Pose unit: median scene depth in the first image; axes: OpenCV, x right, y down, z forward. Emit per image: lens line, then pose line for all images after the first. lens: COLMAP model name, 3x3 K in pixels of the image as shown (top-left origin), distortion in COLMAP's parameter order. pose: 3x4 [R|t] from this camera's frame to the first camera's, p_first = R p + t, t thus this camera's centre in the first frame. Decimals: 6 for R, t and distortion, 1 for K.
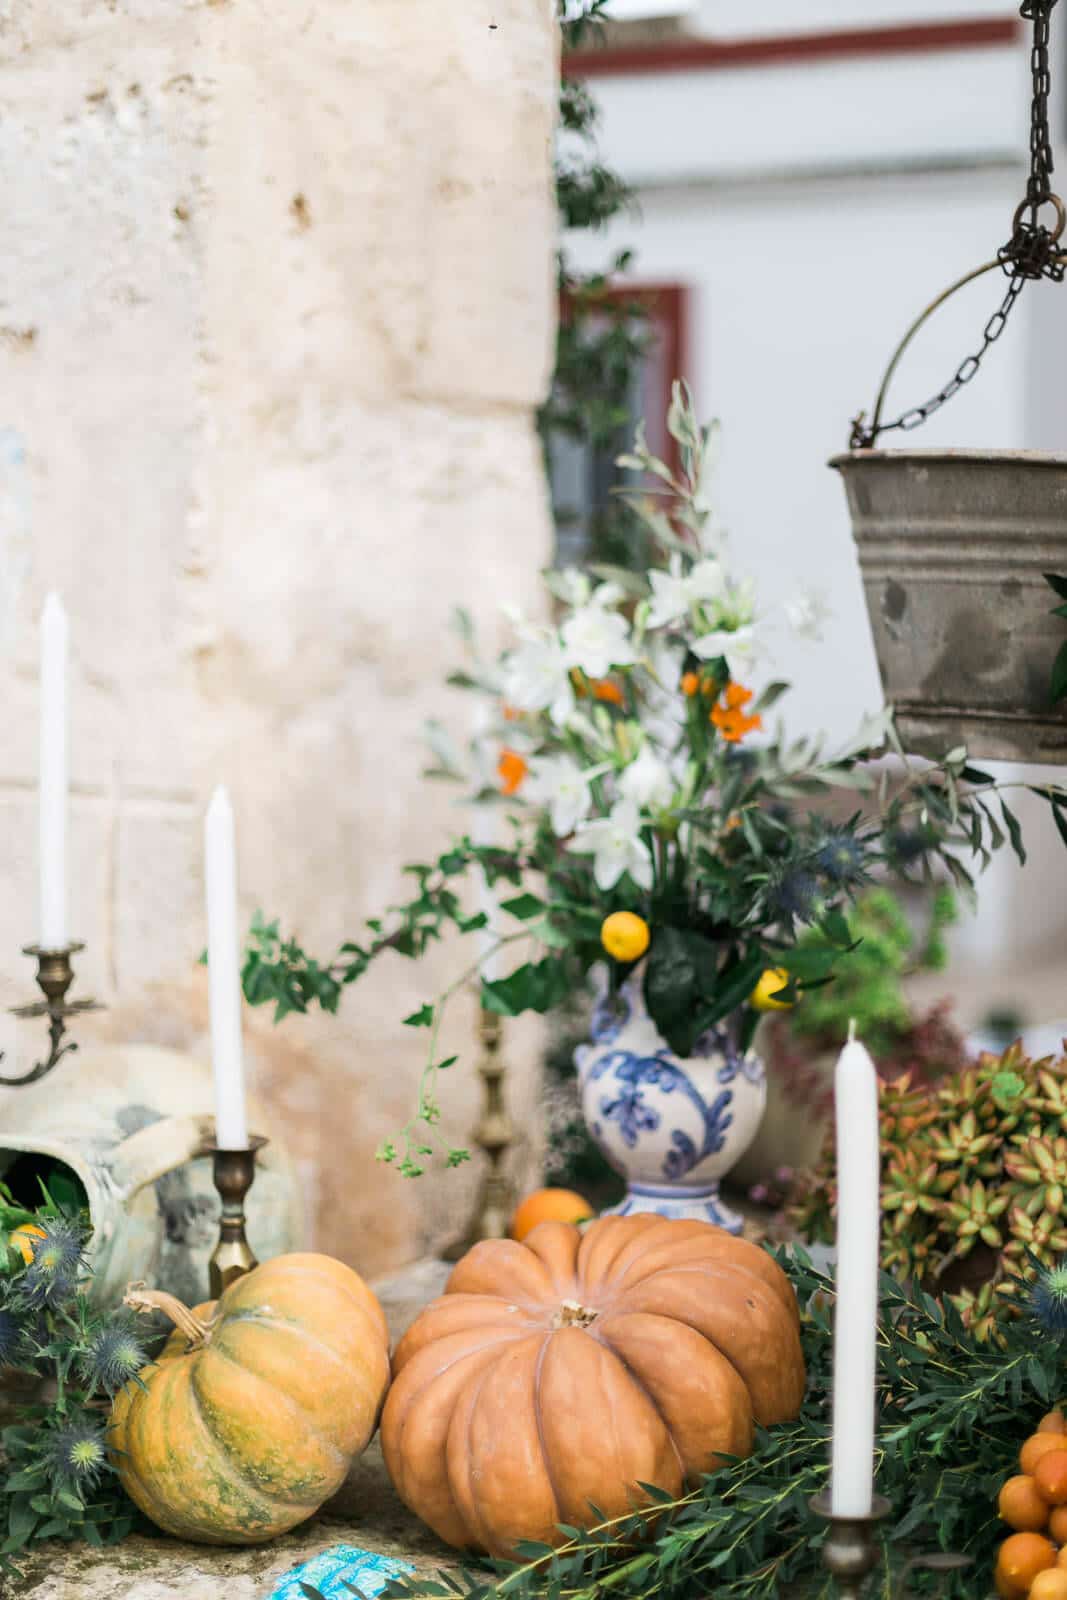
lens RADIAL K [[2328.4, 0, 456.7], [0, 2328.4, 796.6], [0, 0, 1]] dist [-0.007352, -0.051760]
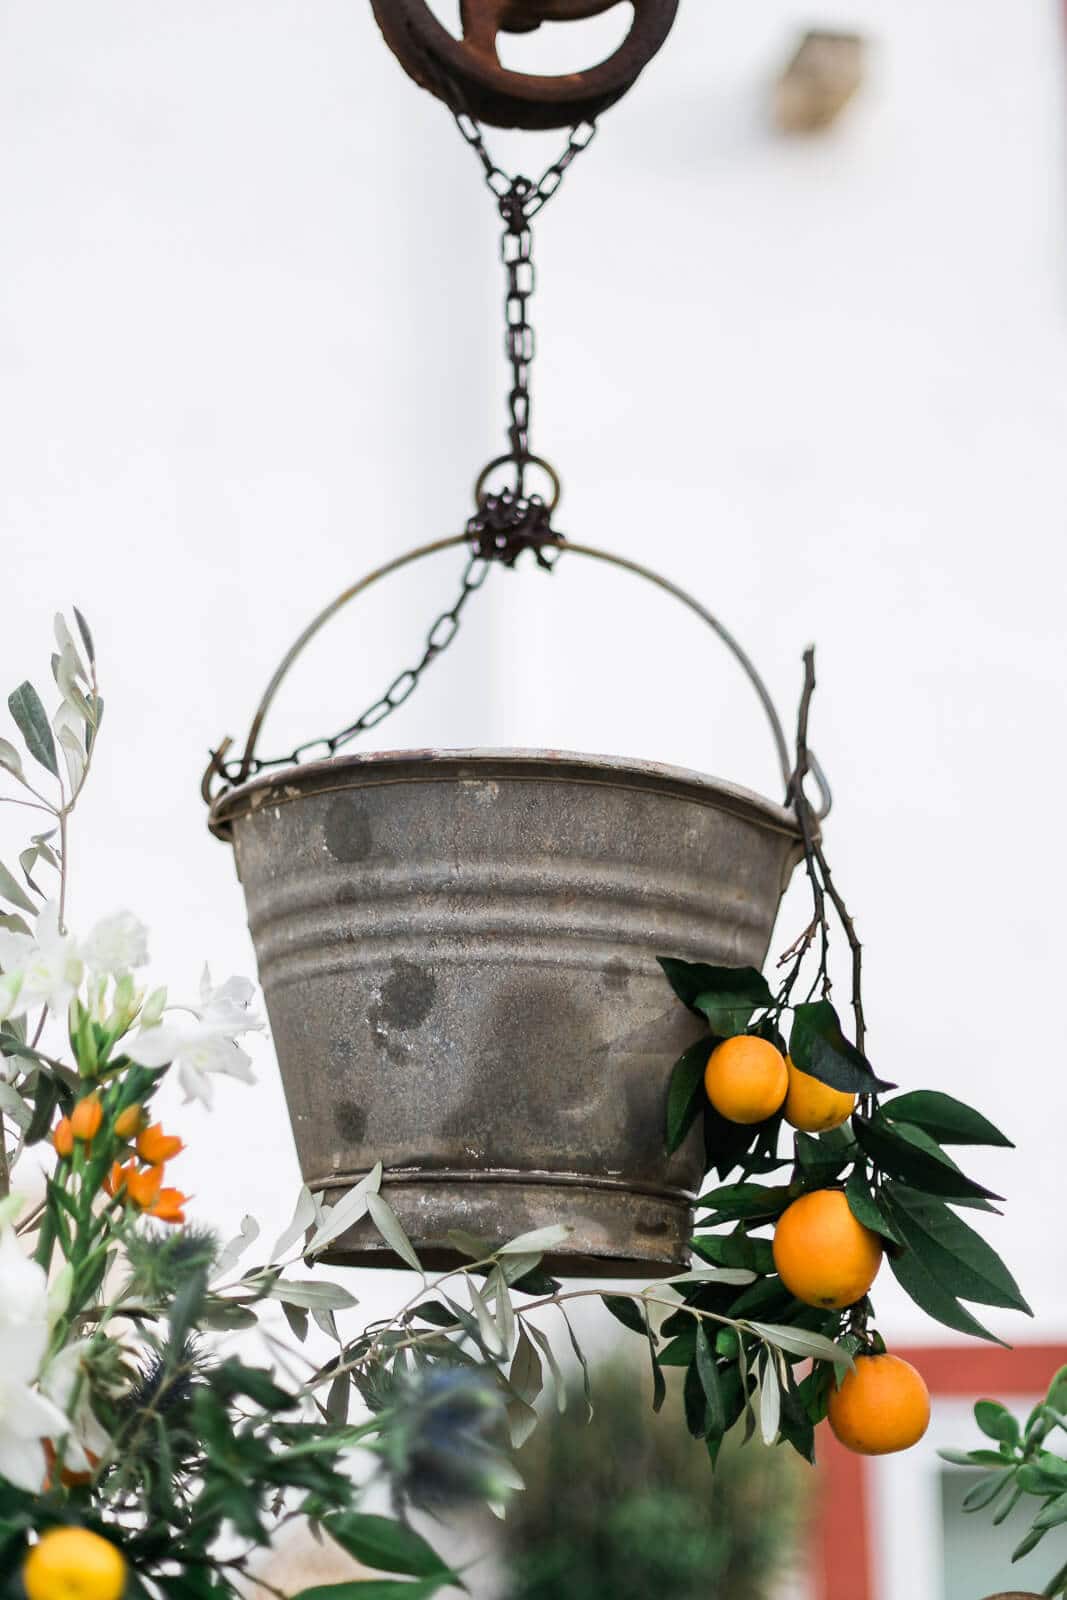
lens RADIAL K [[2328.4, 0, 456.7], [0, 2328.4, 796.6], [0, 0, 1]] dist [-0.007352, -0.051760]
pose [[0.790021, 0.129417, 0.599265, -0.186486], [0.043009, 0.963358, -0.264747, 0.030930], [-0.611569, 0.234929, 0.755507, 0.521255]]
